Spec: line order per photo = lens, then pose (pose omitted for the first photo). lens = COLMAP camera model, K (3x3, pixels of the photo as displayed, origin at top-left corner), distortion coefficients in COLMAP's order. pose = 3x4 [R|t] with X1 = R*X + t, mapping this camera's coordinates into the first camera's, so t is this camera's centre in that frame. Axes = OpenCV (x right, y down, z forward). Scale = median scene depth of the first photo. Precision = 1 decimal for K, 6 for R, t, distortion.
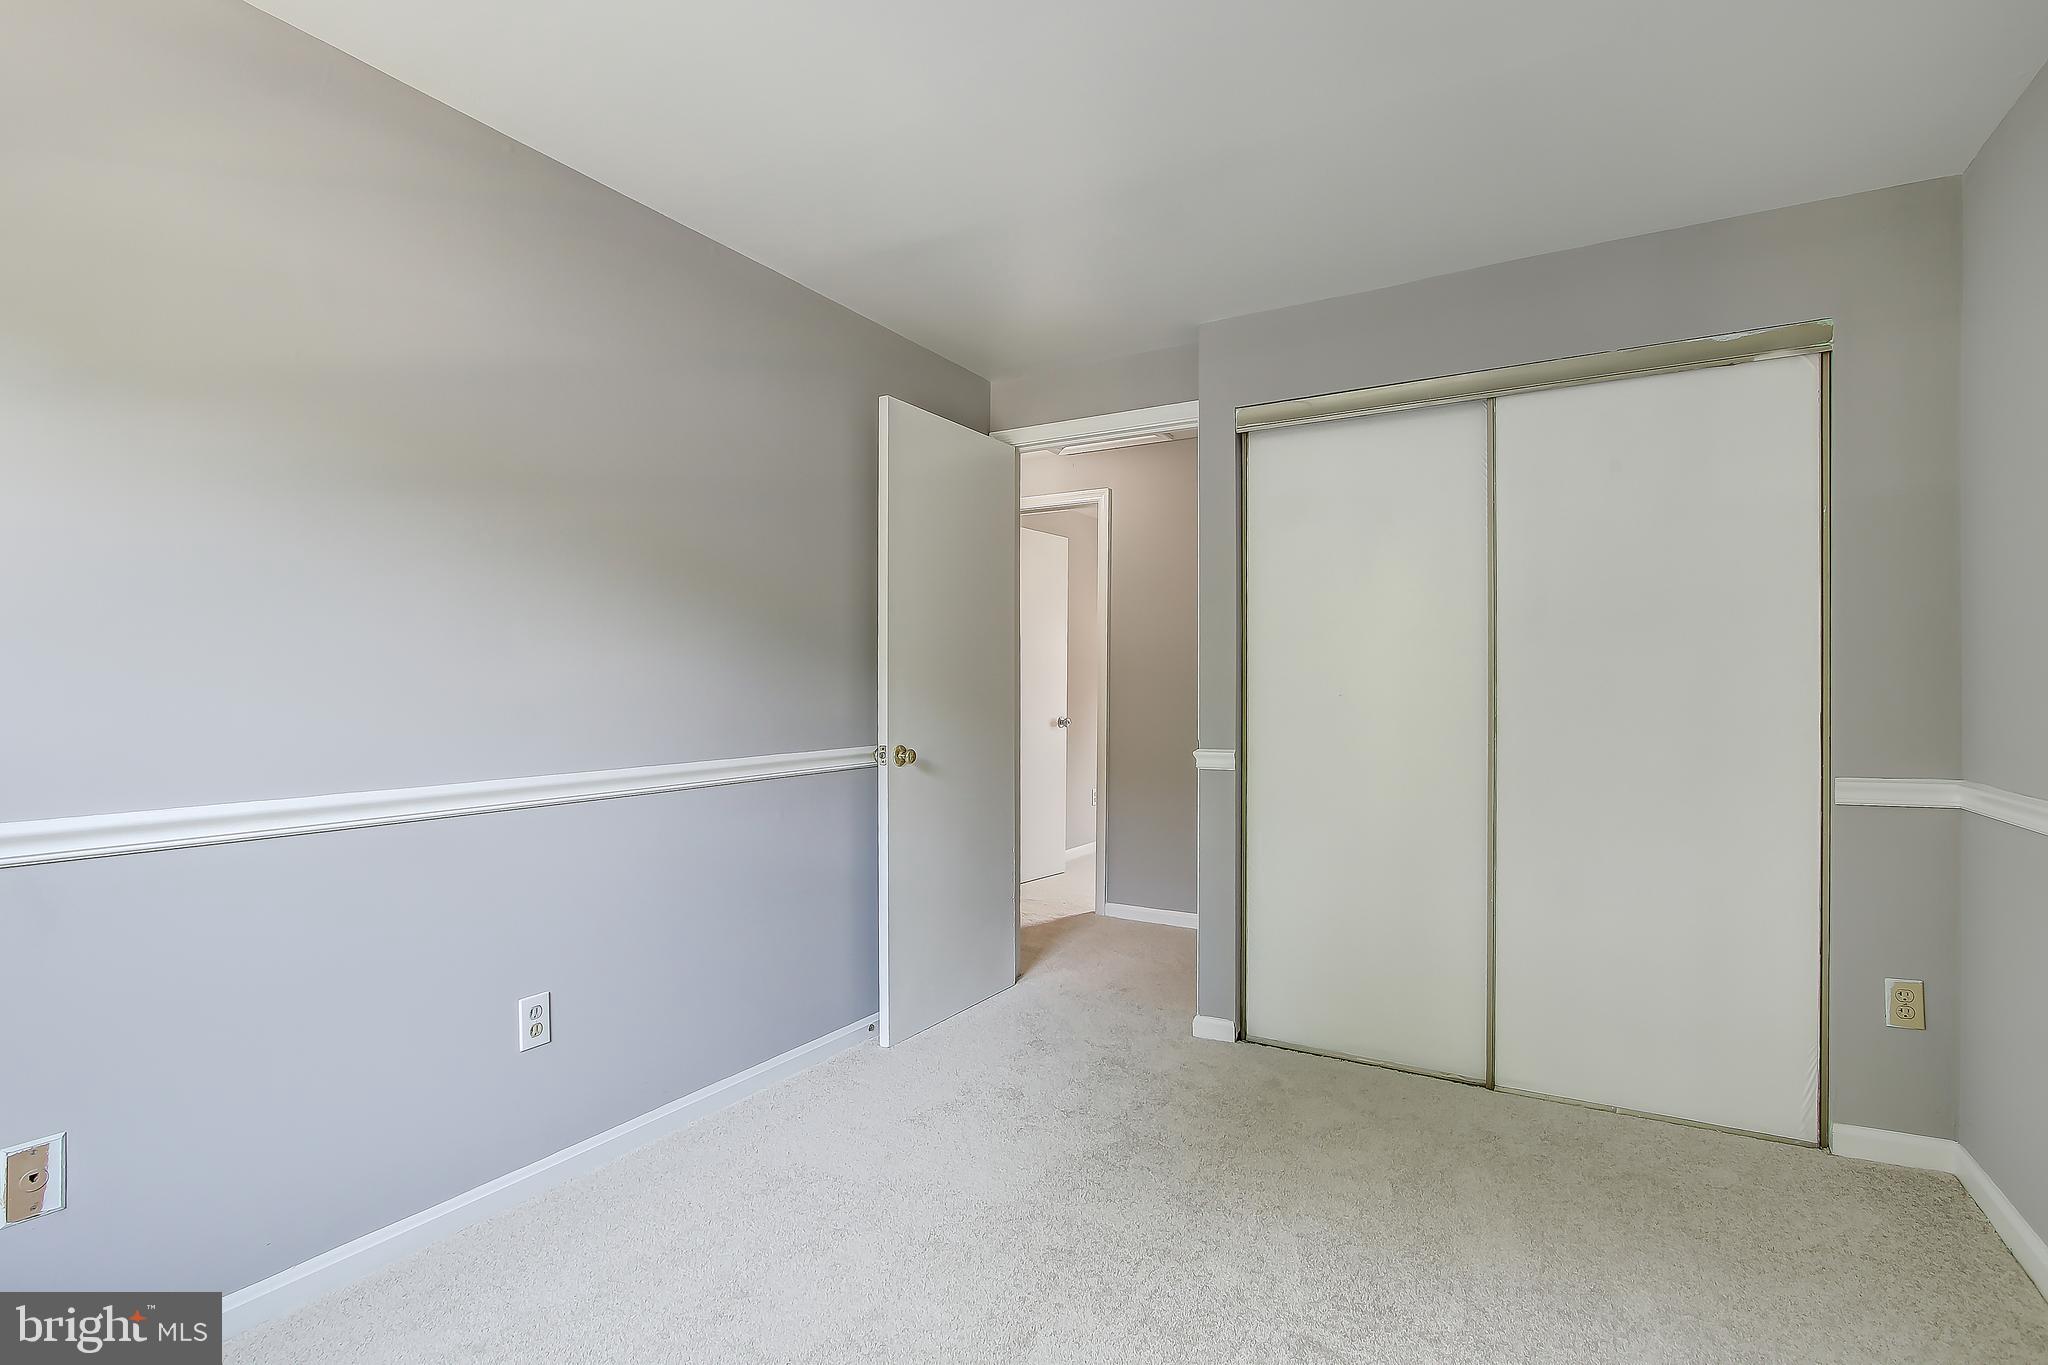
lens RADIAL K [[973.9, 0, 1037.2], [0, 973.9, 681.1], [0, 0, 1]] dist [-0.001627, -0.000251]
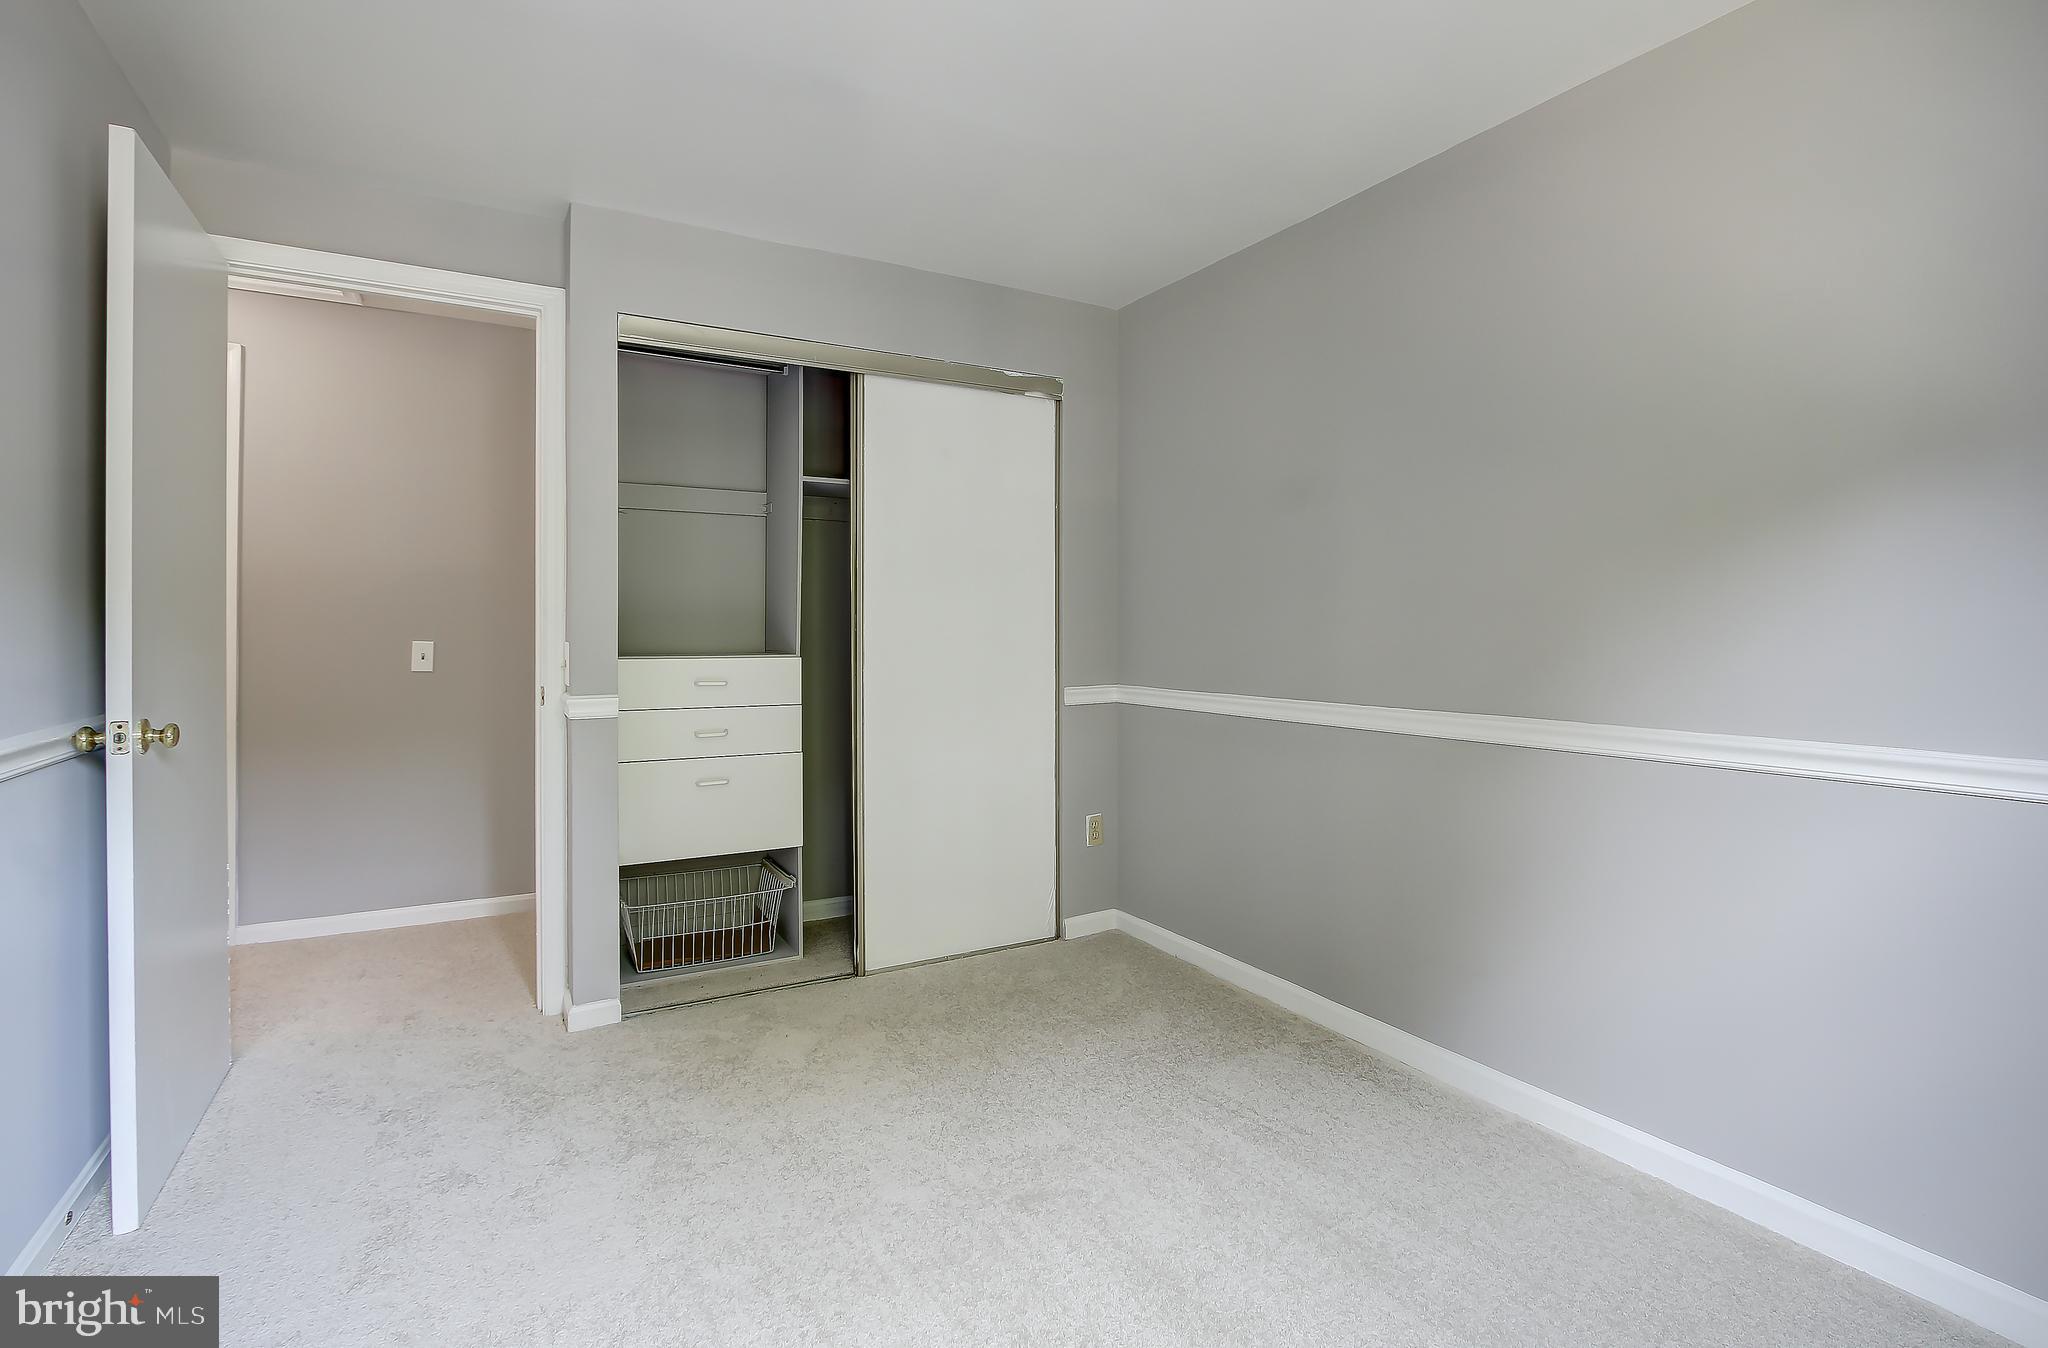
lens RADIAL K [[962.3, 0, 1022.2], [0, 962.3, 634.2], [0, 0, 1]] dist [-0.001197, -0.000025]
pose [[0.509858, -0.002617, 0.860254, -0.473370], [-0.007864, 0.999939, 0.007702, 0.006353], [-0.860222, -0.010692, 0.509807, 0.300204]]
